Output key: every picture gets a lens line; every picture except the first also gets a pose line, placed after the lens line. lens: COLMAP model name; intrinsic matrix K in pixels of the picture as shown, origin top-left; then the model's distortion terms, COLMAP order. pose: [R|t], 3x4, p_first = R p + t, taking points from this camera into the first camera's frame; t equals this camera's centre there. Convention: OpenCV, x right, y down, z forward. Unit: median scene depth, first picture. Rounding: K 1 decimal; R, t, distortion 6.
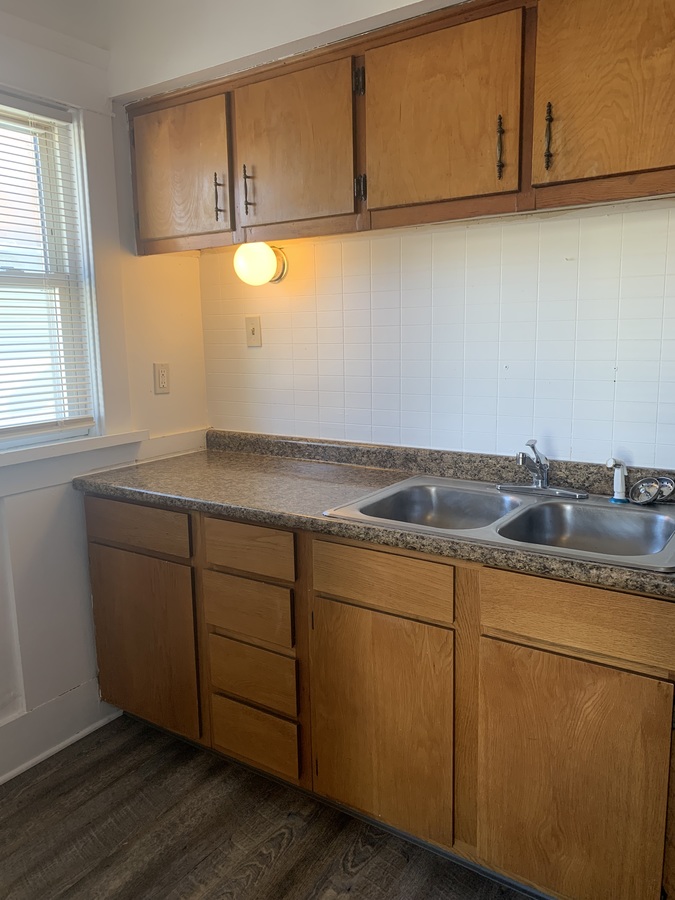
lens RADIAL K [[680.5, 0, 338.9], [0, 680.5, 447.4], [0, 0, 1]] dist [0.006299, -0.001954]
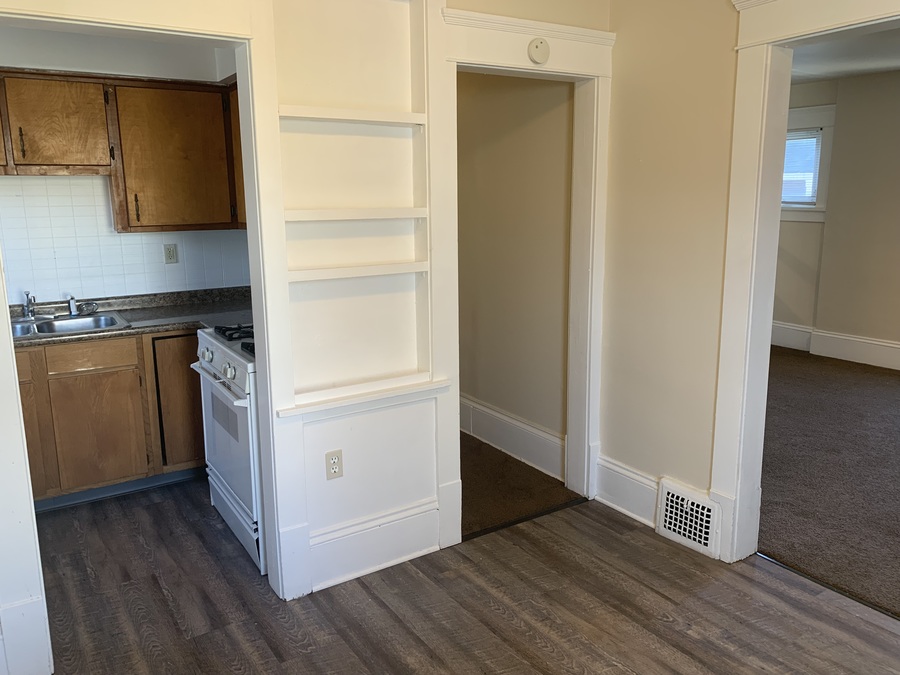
lens RADIAL K [[694.9, 0, 450.0], [0, 694.9, 334.2], [0, 0, 1]] dist [-0.053795, 0.072198]
pose [[0.400177, -0.161948, 0.902015, -1.221154], [0.157372, 0.981785, 0.106452, 0.107279], [-0.902825, 0.099352, 0.418374, -1.056151]]
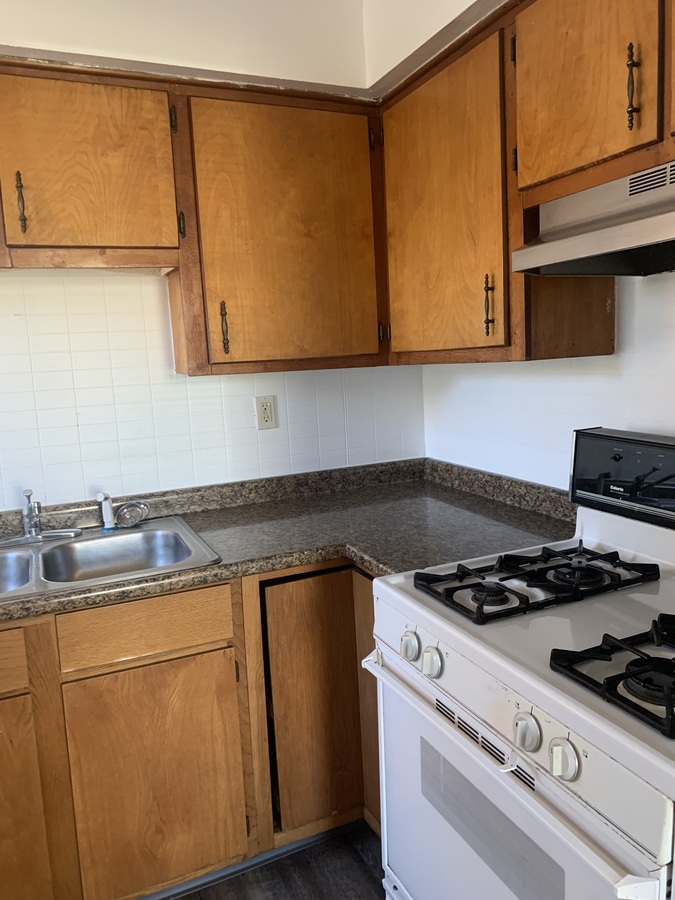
lens RADIAL K [[681.2, 0, 339.6], [0, 681.2, 443.6], [0, 0, 1]] dist [0.023186, -0.039022]
pose [[0.530067, -0.118830, 0.839588, -0.385252], [0.180299, 0.983285, 0.025338, -0.025429], [-0.828566, 0.137946, 0.542632, 0.066505]]
